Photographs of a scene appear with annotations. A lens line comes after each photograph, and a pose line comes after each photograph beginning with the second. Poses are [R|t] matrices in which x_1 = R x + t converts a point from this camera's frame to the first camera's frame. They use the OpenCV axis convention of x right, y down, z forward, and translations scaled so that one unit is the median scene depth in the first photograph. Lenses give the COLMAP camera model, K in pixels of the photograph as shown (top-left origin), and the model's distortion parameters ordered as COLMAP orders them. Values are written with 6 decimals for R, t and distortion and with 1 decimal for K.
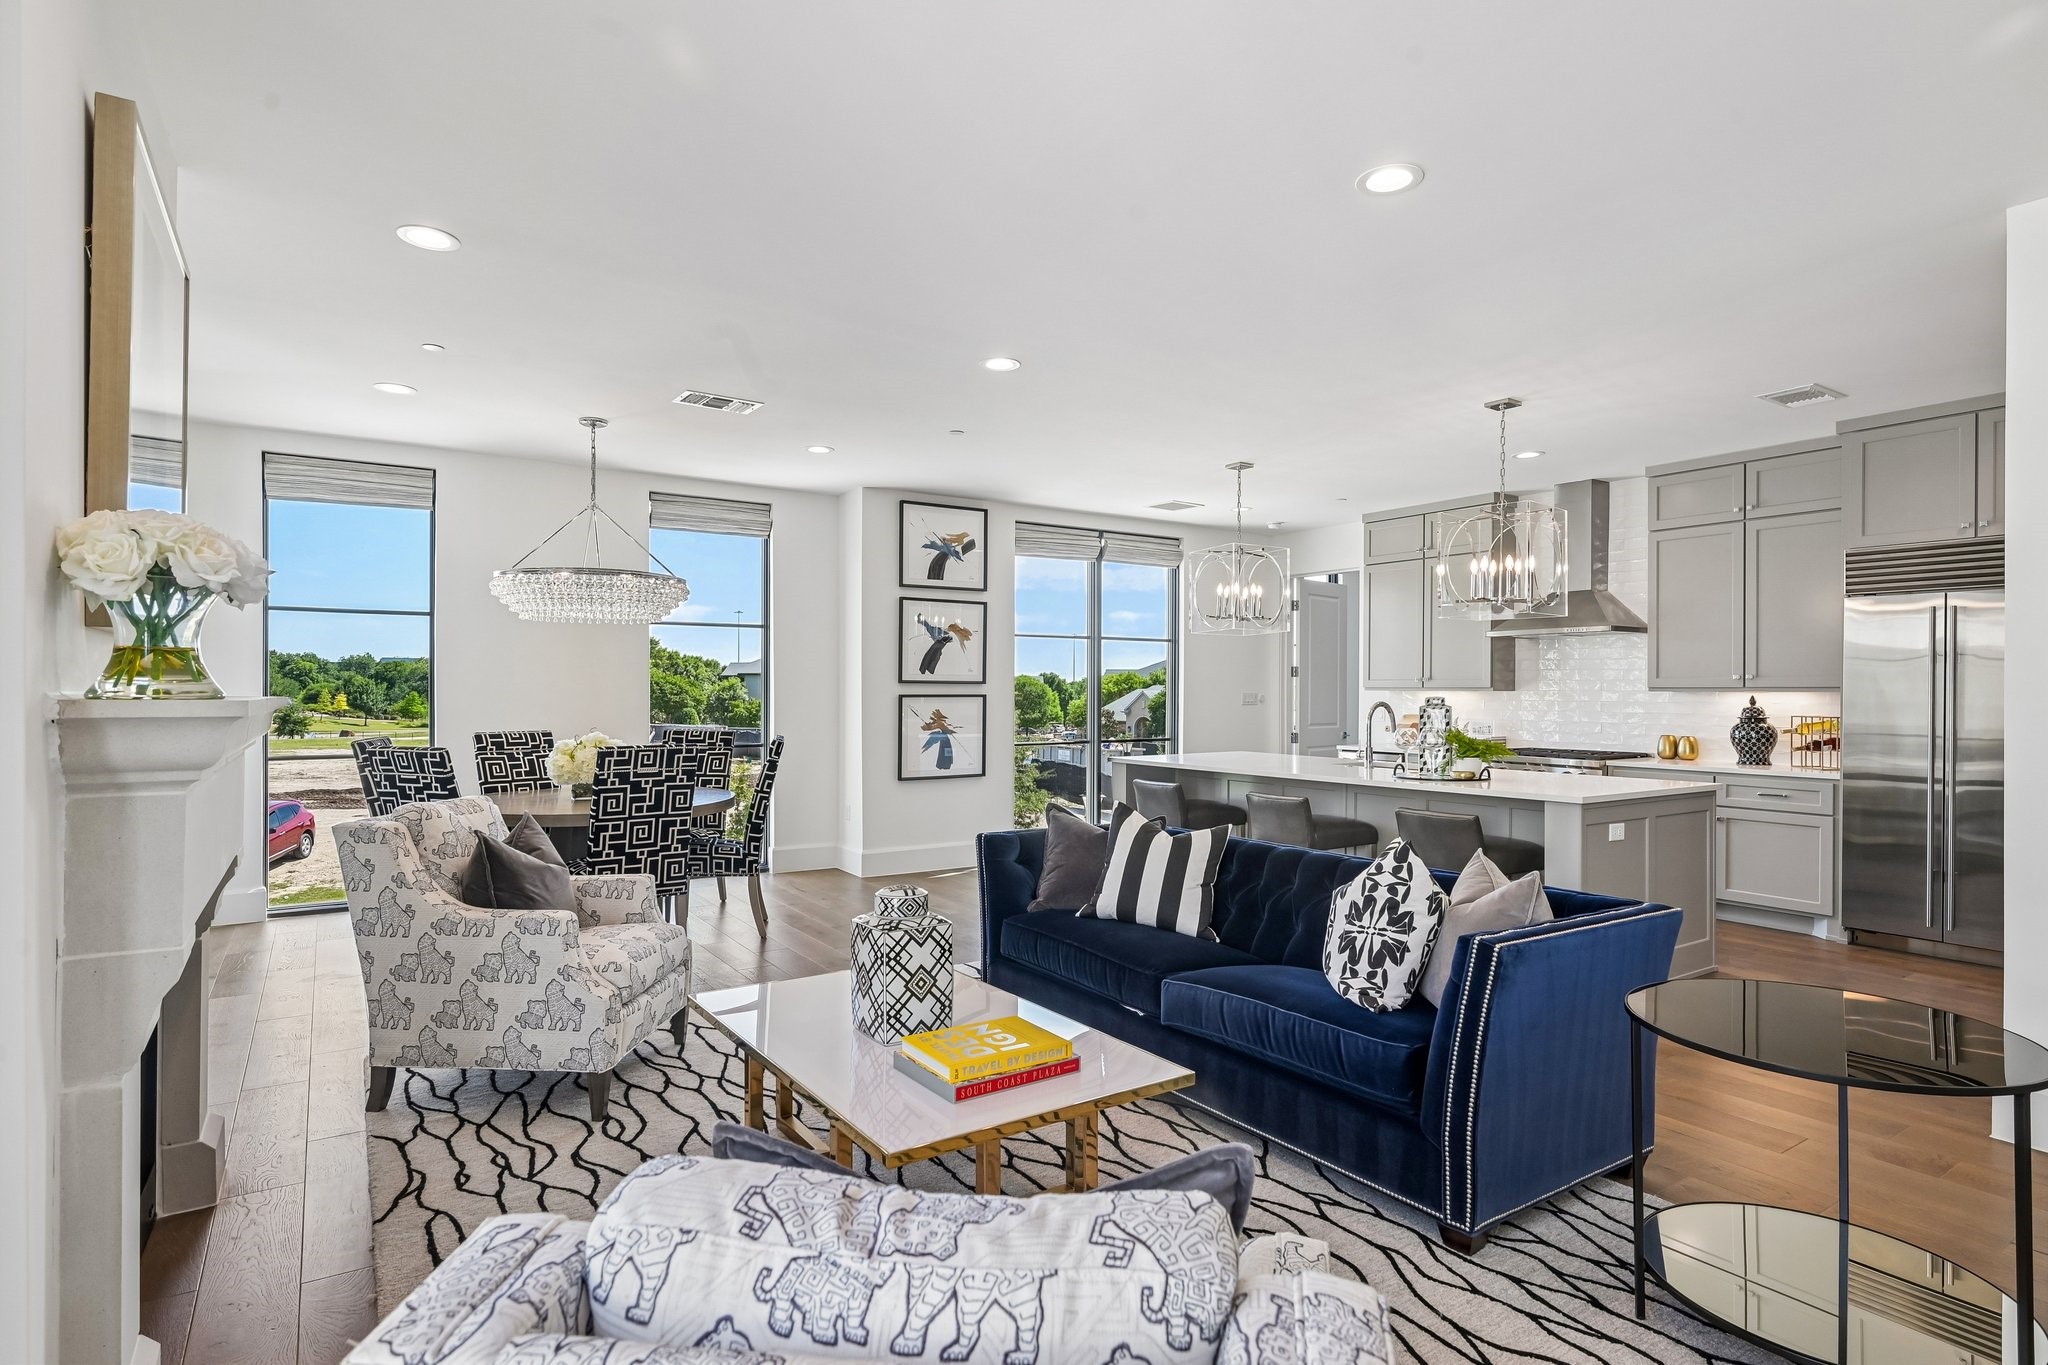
lens RADIAL K [[1065.6, 0, 1026.0], [0, 1065.6, 688.9], [0, 0, 1]] dist [0.001057, 0.000116]
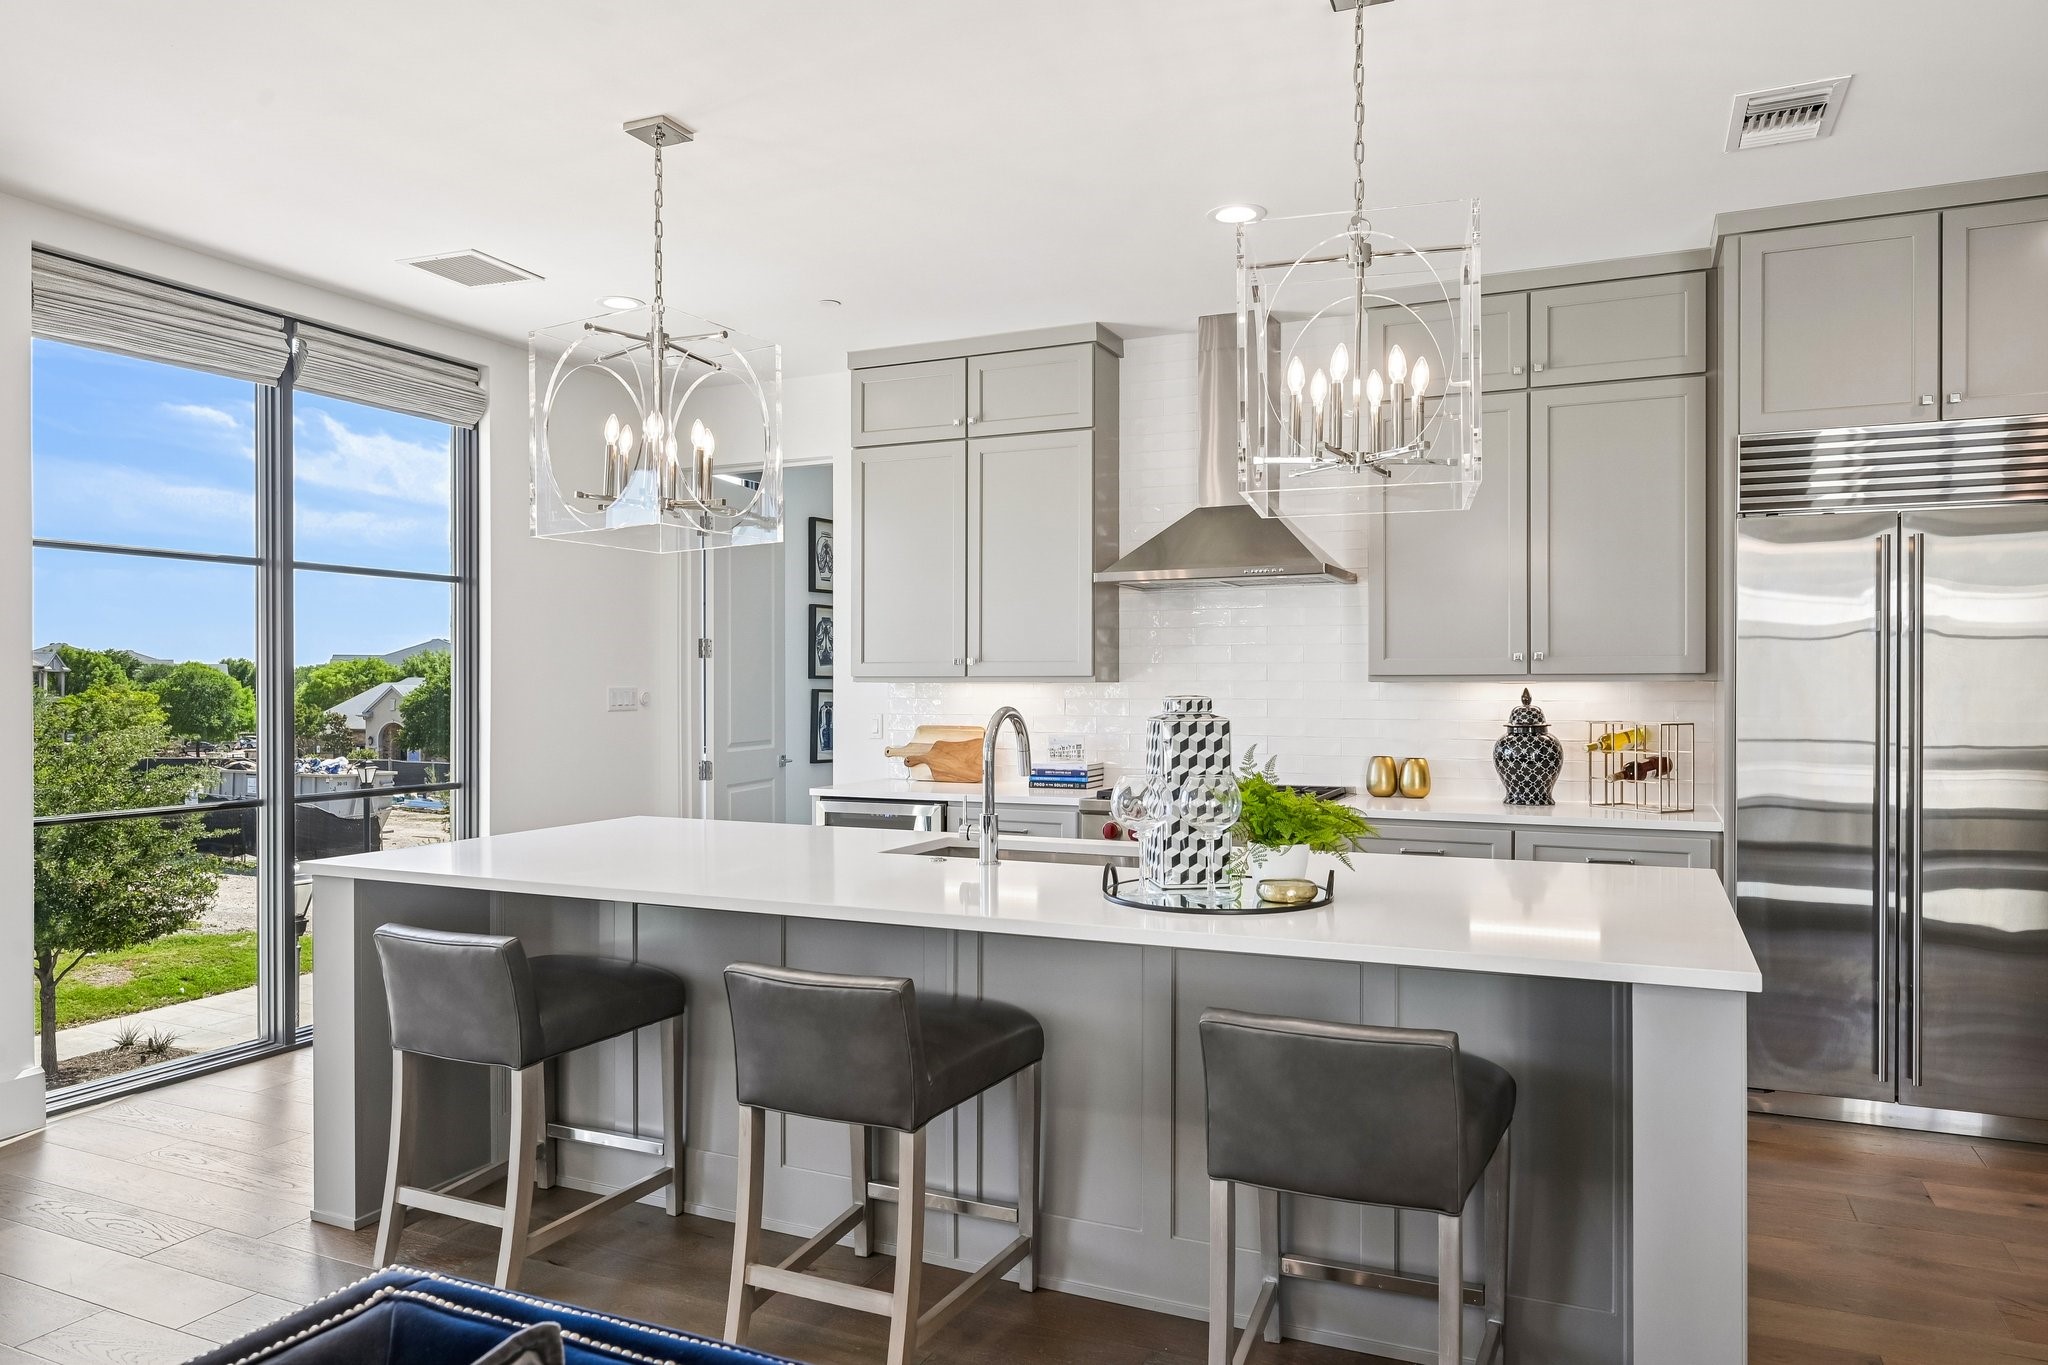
lens RADIAL K [[1342.6, 0, 1035.2], [0, 1342.6, 696.4], [0, 0, 1]] dist [-0.002300, -0.005000]
pose [[0.849017, -0.009587, 0.528279, 0.040626], [0.003772, 0.999920, 0.012083, 0.000496], [-0.528353, -0.008266, 0.848985, 0.398327]]
